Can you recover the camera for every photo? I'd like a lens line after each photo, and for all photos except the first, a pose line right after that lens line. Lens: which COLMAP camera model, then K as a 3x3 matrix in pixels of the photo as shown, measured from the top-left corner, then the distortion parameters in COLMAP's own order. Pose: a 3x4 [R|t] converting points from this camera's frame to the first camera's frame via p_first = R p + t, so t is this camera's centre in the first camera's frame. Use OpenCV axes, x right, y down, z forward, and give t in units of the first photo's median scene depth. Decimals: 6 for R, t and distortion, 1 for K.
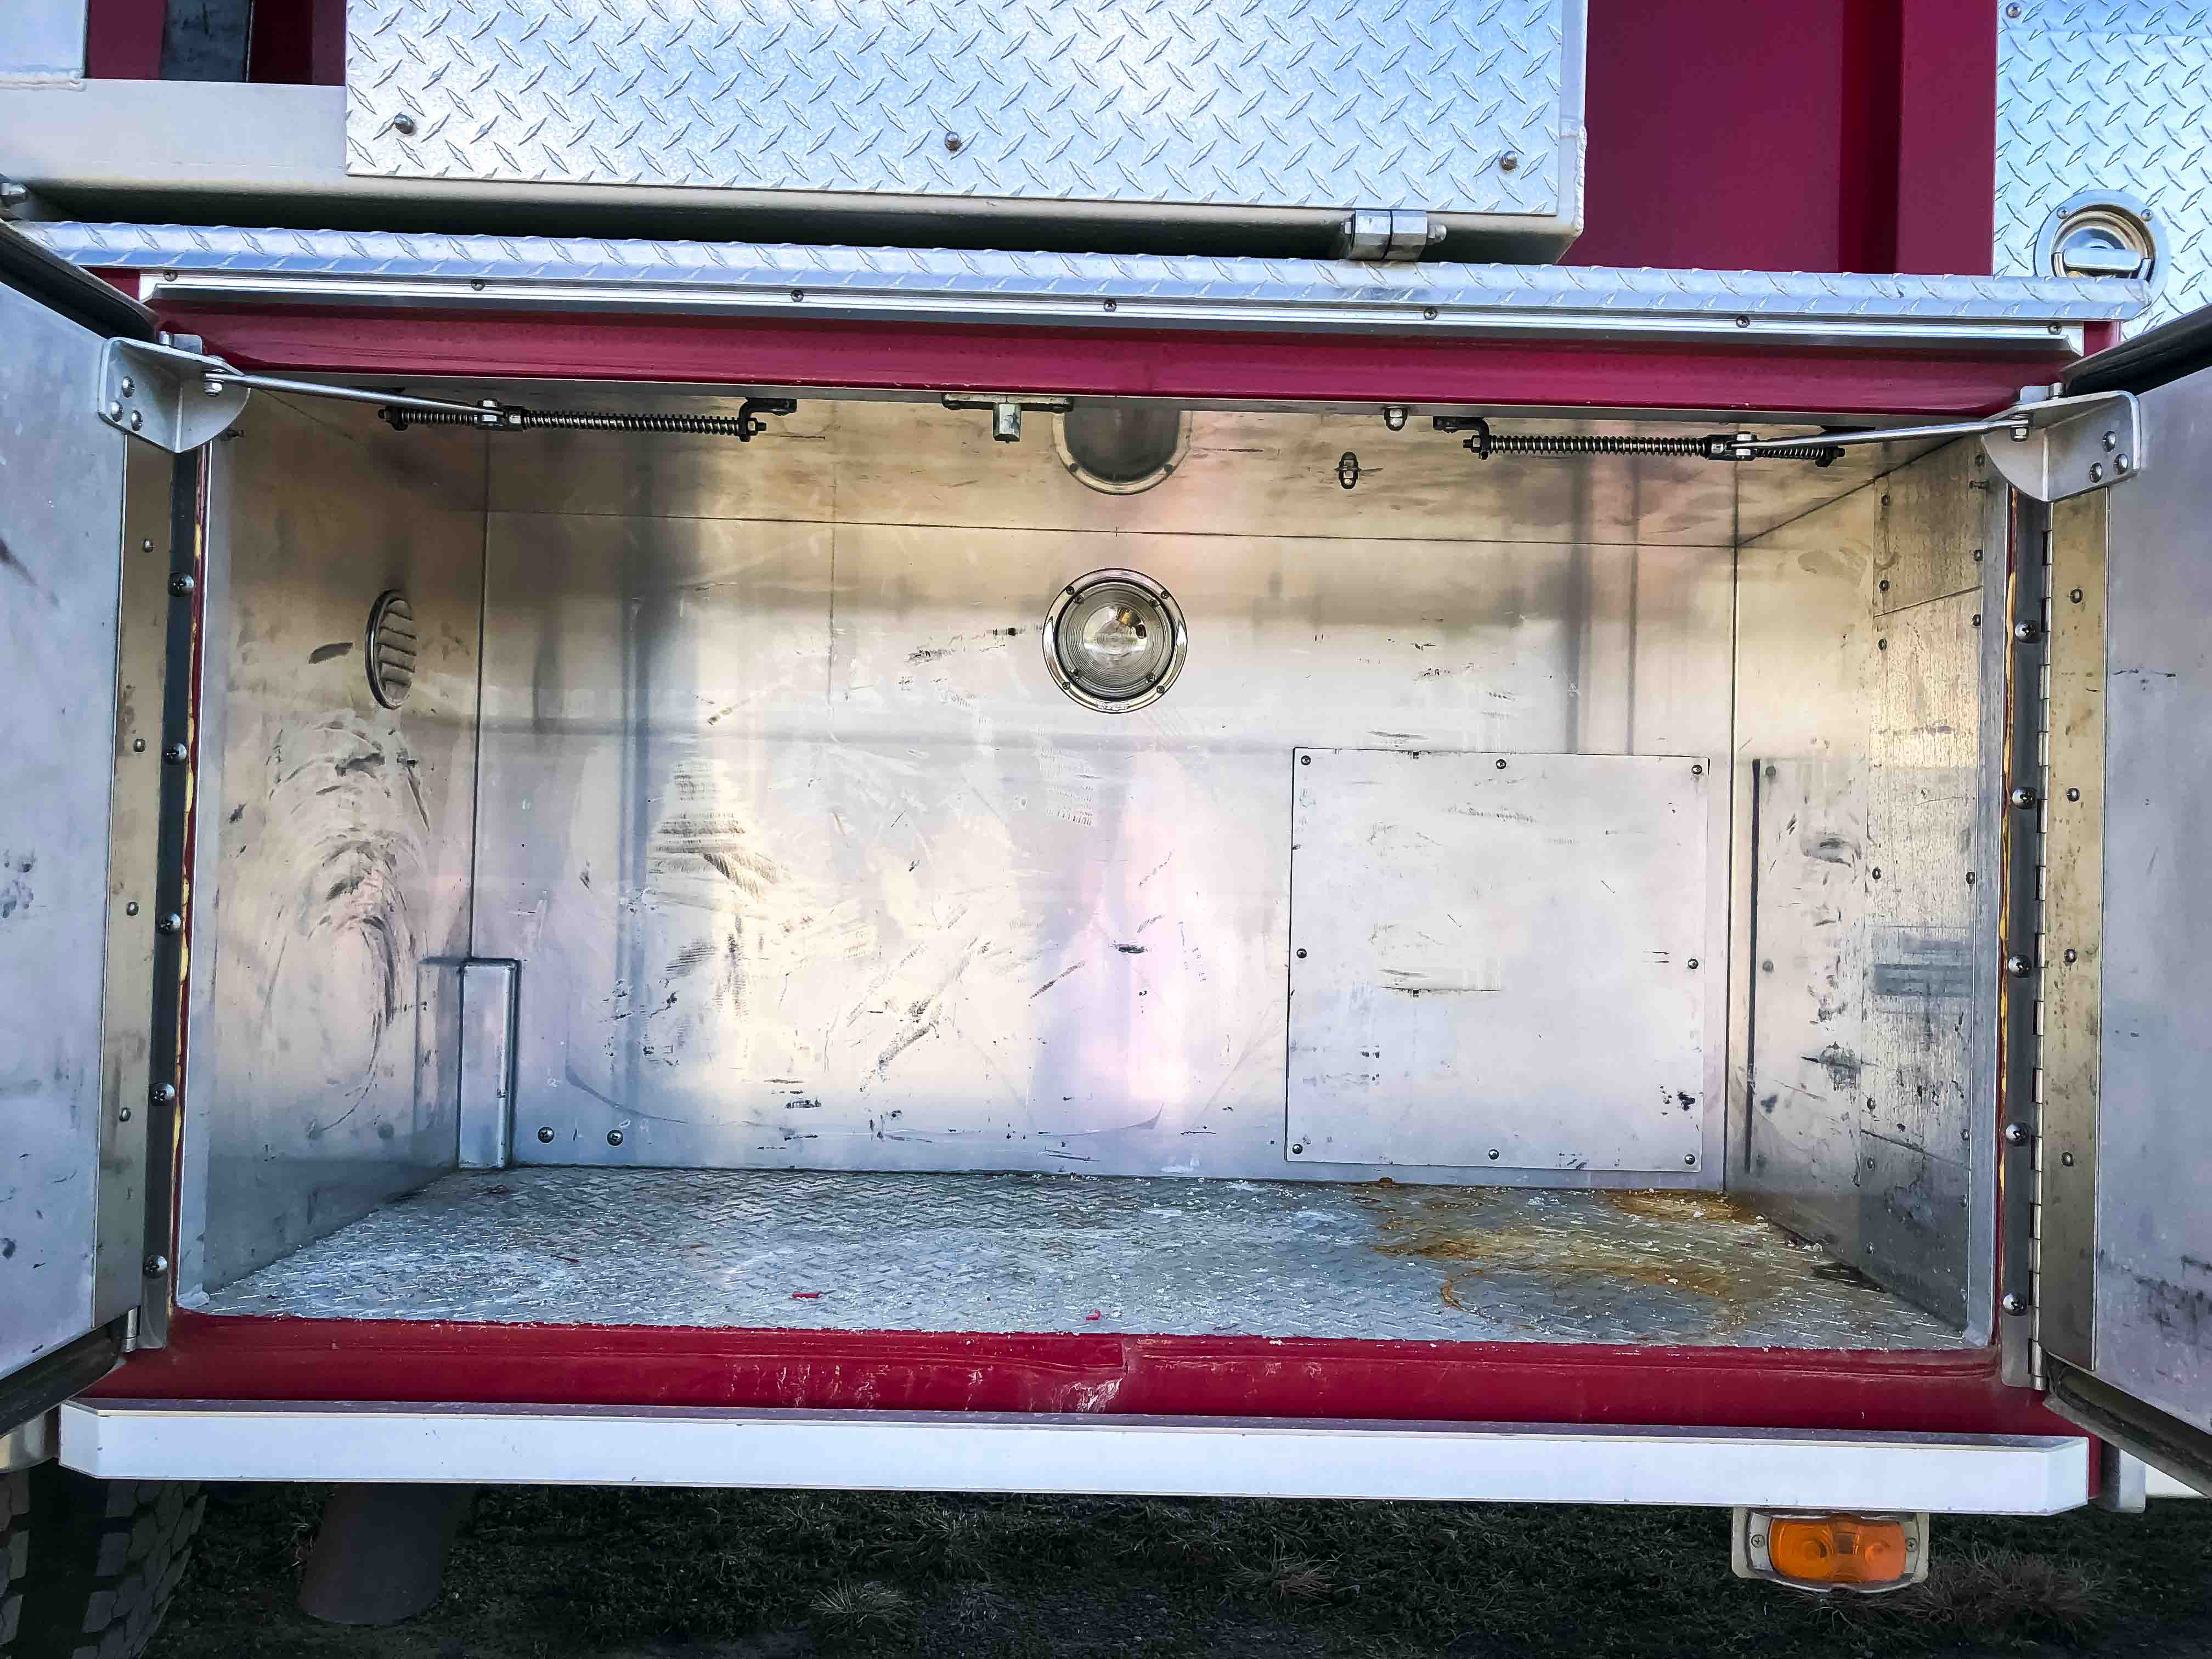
lens RADIAL K [[1833.7, 0, 1110.3], [0, 1833.7, 821.0], [0, 0, 1]] dist [-0.000325, -0.006342]
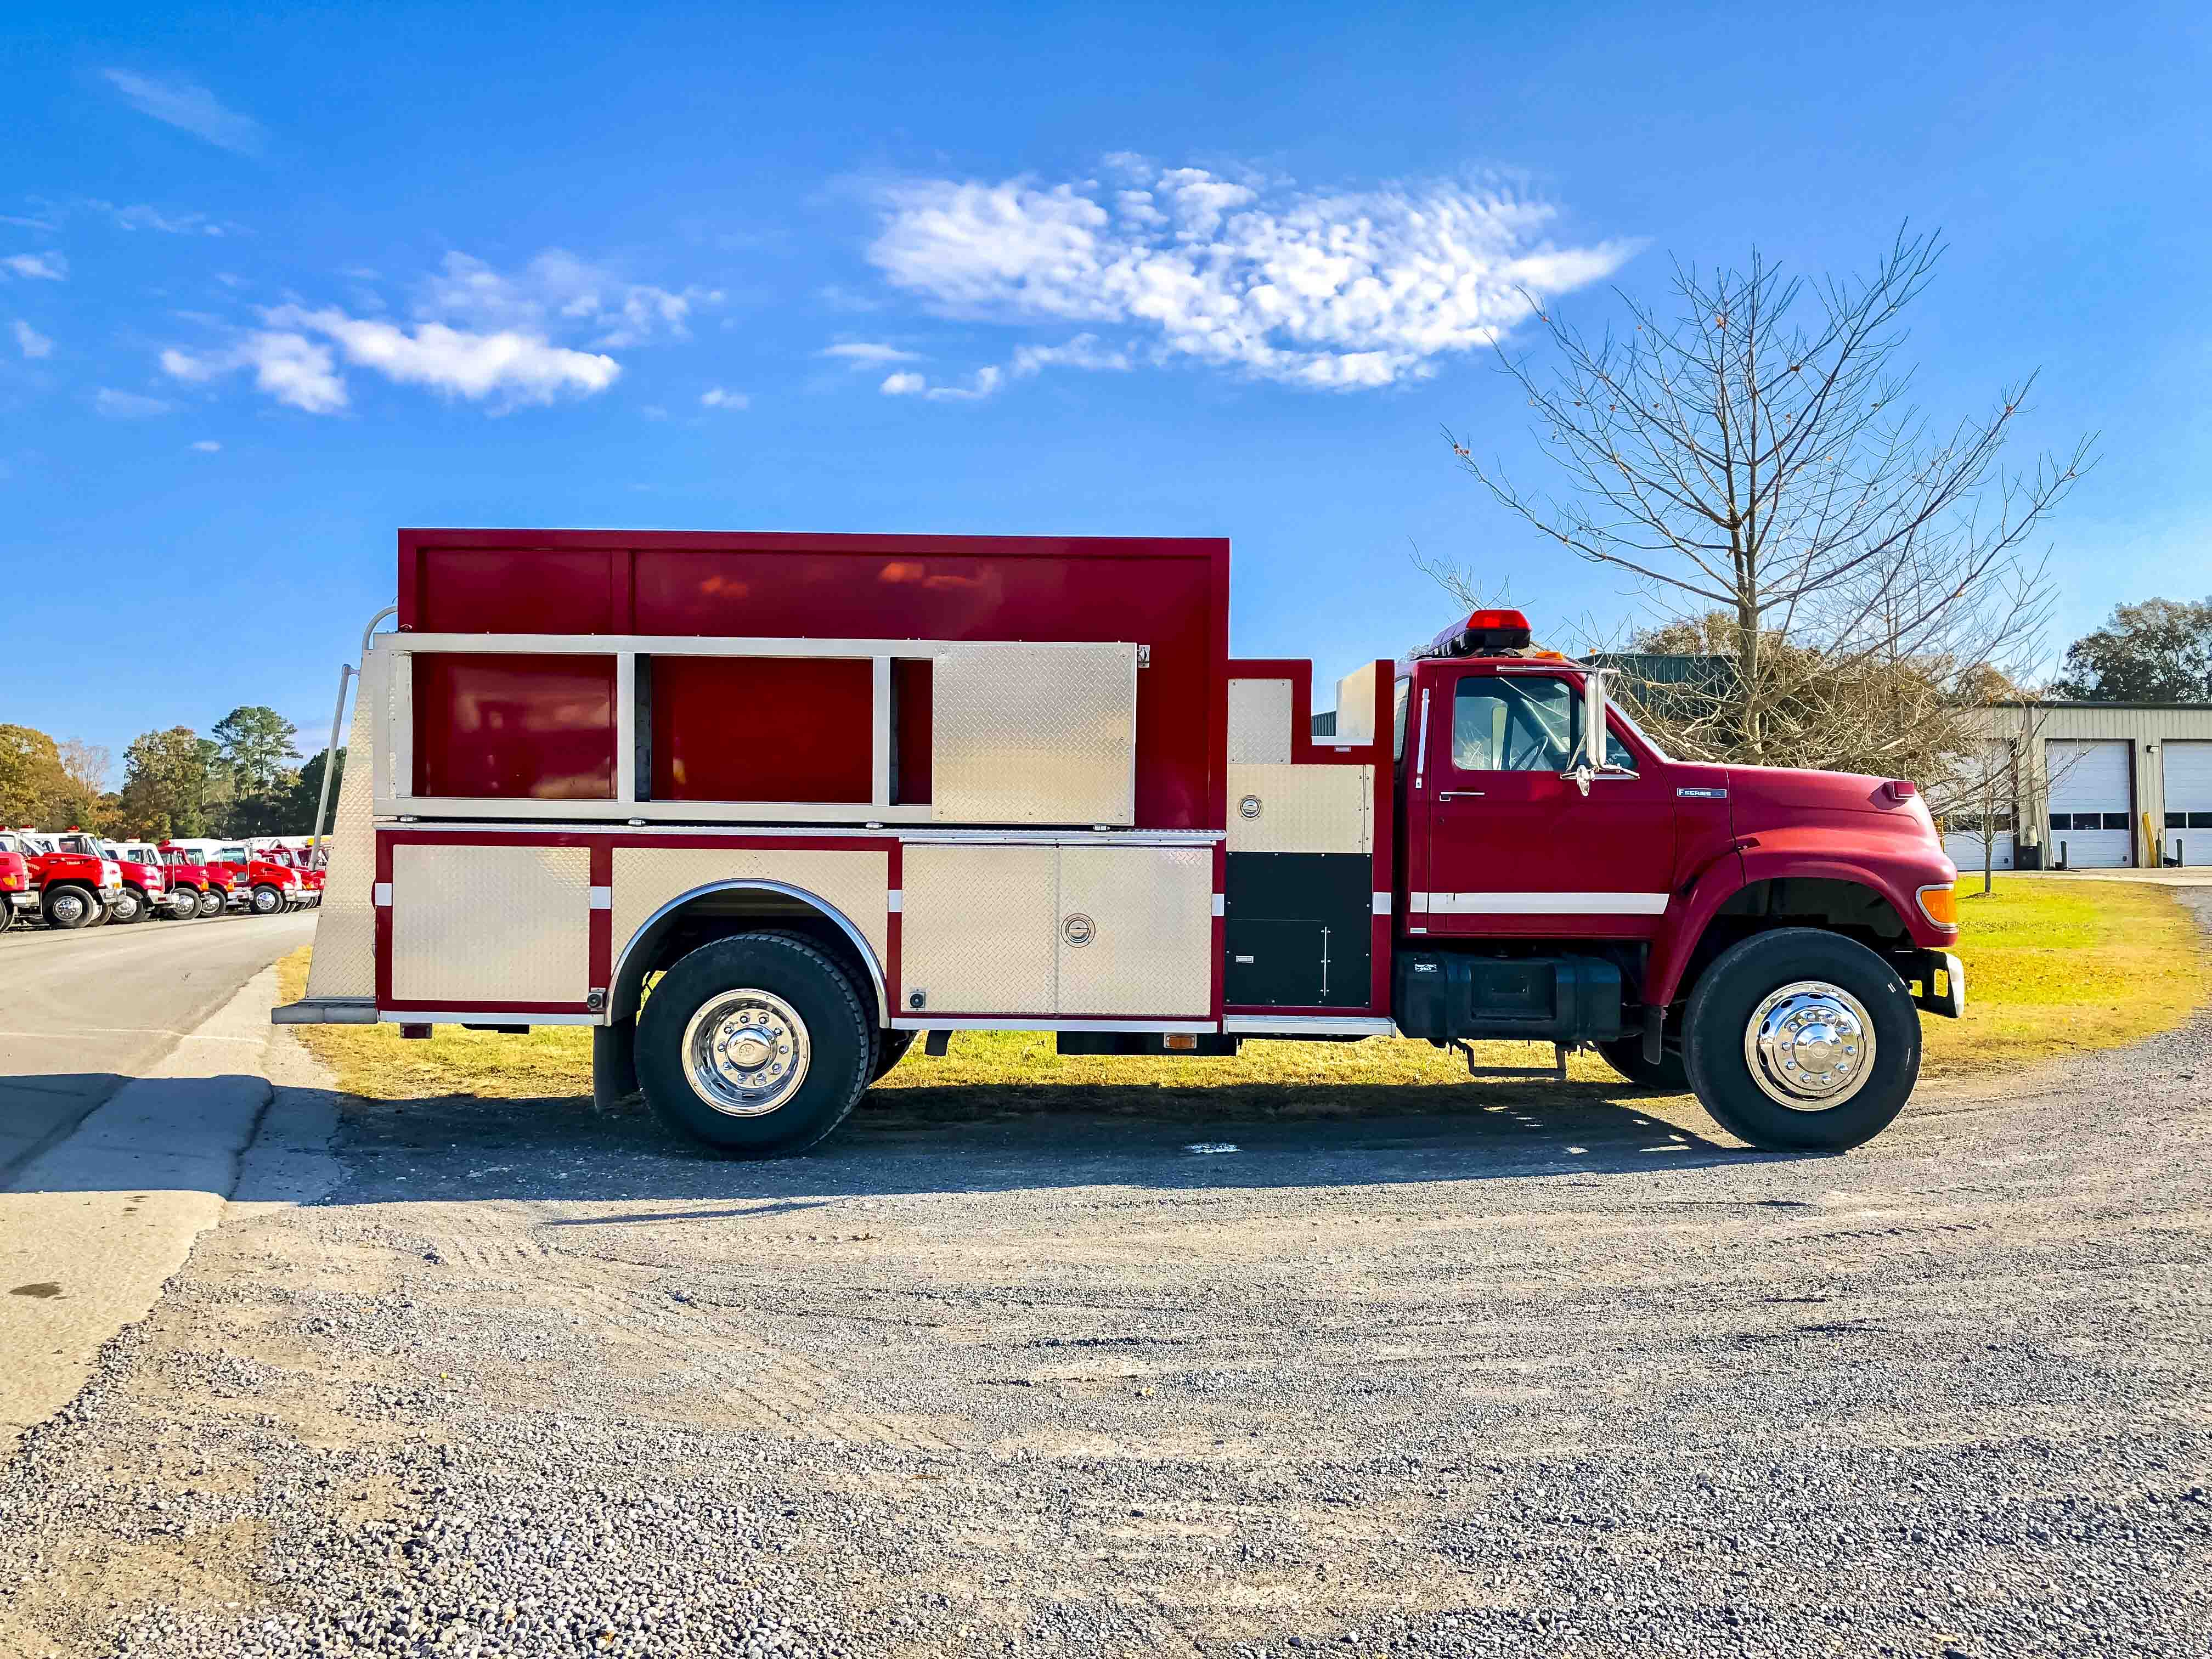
lens RADIAL K [[1833.7, 0, 1110.3], [0, 1833.7, 821.0], [0, 0, 1]] dist [-0.000325, -0.006342]
pose [[0.999339, -0.015902, -0.032698, 0.271849], [0.016874, 0.999417, 0.029665, -0.369578], [0.032207, -0.030197, 0.999025, -3.649081]]
